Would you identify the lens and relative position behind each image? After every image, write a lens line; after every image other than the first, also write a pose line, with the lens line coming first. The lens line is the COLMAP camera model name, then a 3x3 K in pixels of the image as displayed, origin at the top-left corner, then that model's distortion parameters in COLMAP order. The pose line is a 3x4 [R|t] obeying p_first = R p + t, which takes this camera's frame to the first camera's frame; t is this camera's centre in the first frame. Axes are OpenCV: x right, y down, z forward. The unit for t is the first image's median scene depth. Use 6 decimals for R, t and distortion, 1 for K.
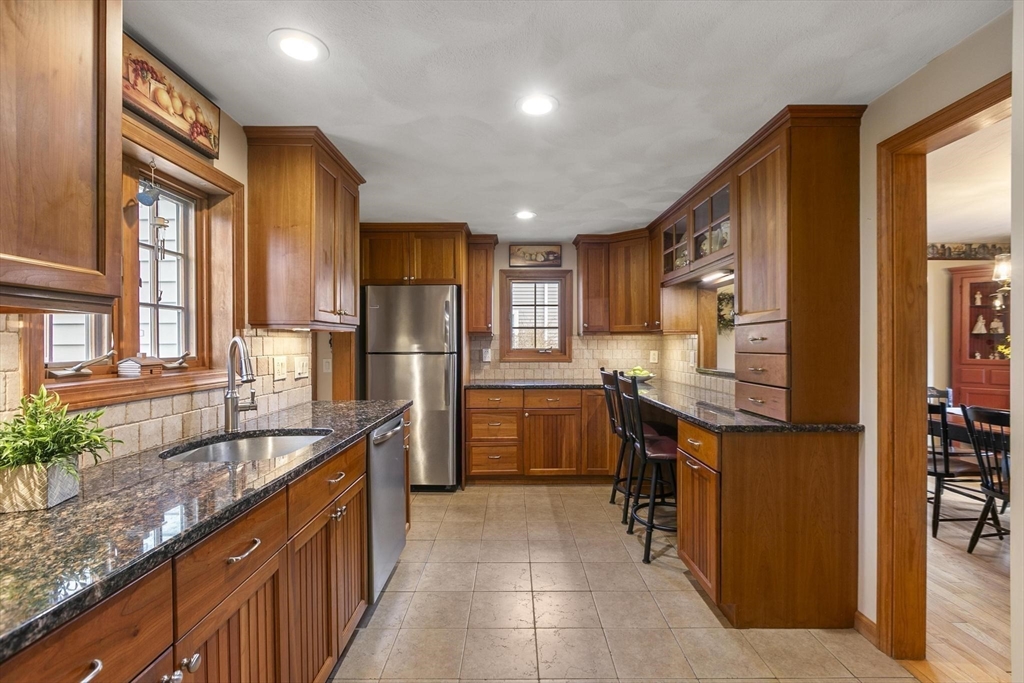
lens RADIAL K [[452.8, 0, 514.0], [0, 452.8, 345.1], [0, 0, 1]] dist [0.002063, -0.000166]
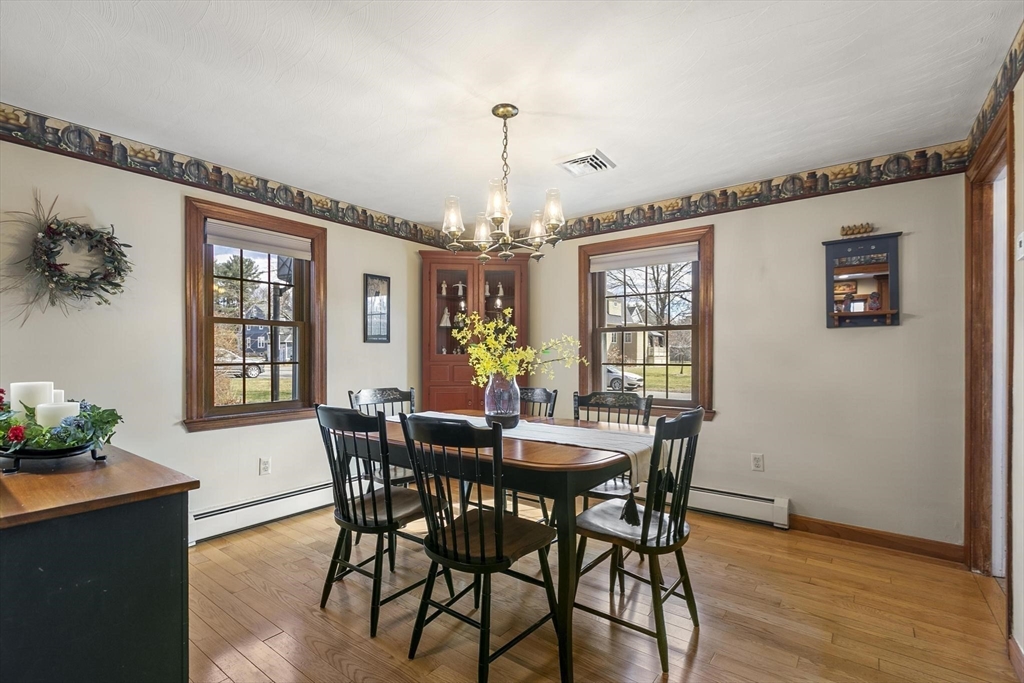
lens RADIAL K [[466.8, 0, 517.7], [0, 466.8, 344.0], [0, 0, 1]] dist [0.001695, 0.000052]
pose [[0.605105, 0.014312, 0.796017, 0.611710], [0.000180, 0.999836, -0.018113, 0.045225], [-0.796146, 0.011103, 0.605003, 0.523462]]
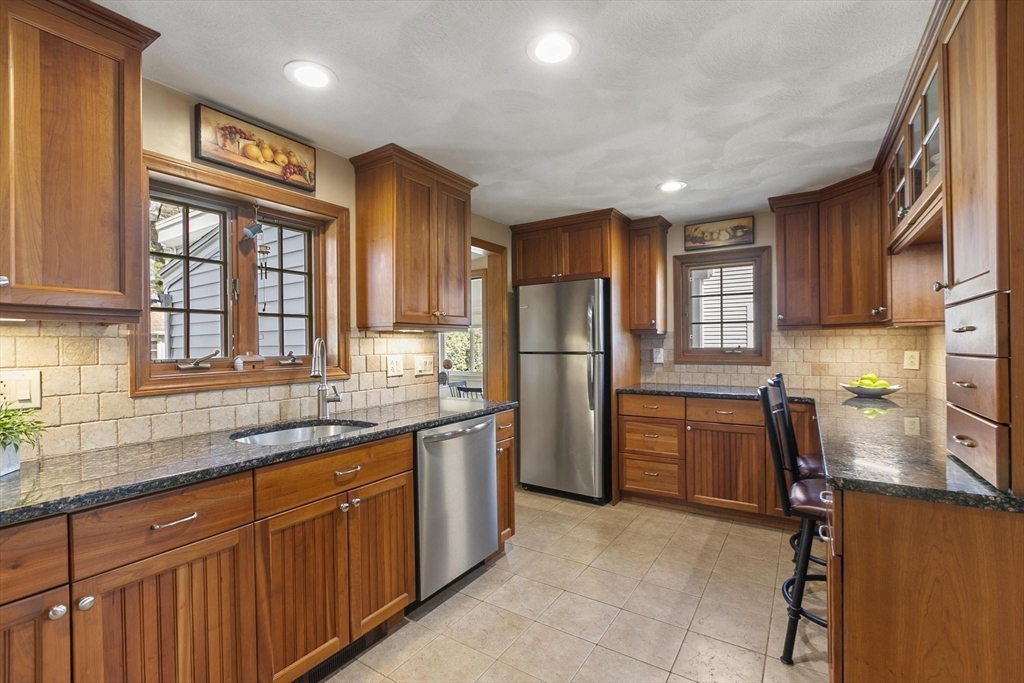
lens RADIAL K [[452.8, 0, 514.0], [0, 452.8, 345.1], [0, 0, 1]] dist [0.002063, -0.000166]
pose [[0.836765, -0.005000, -0.547539, 0.320421], [0.005671, 0.999984, -0.000465, 0.001286], [0.547533, -0.002716, 0.836780, 0.204134]]
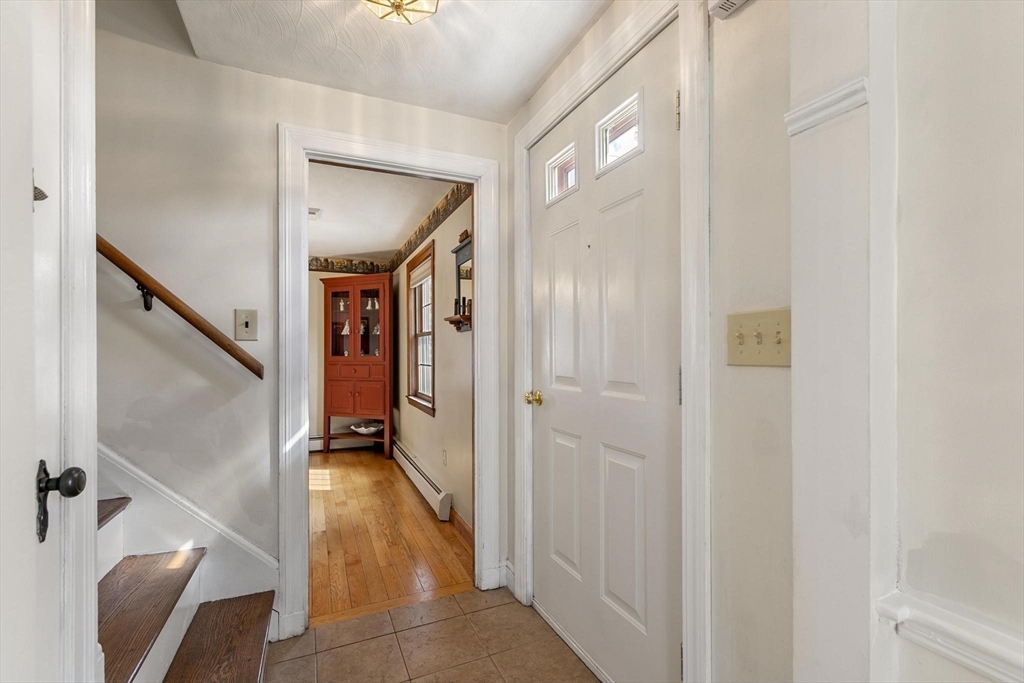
lens RADIAL K [[452.8, 0, 514.0], [0, 452.8, 345.1], [0, 0, 1]] dist [0.002063, -0.000166]
pose [[0.914310, -0.003594, 0.404999, 1.597392], [0.008734, 0.999903, -0.010846, 0.031763], [-0.404920, 0.013454, 0.914253, -0.456698]]
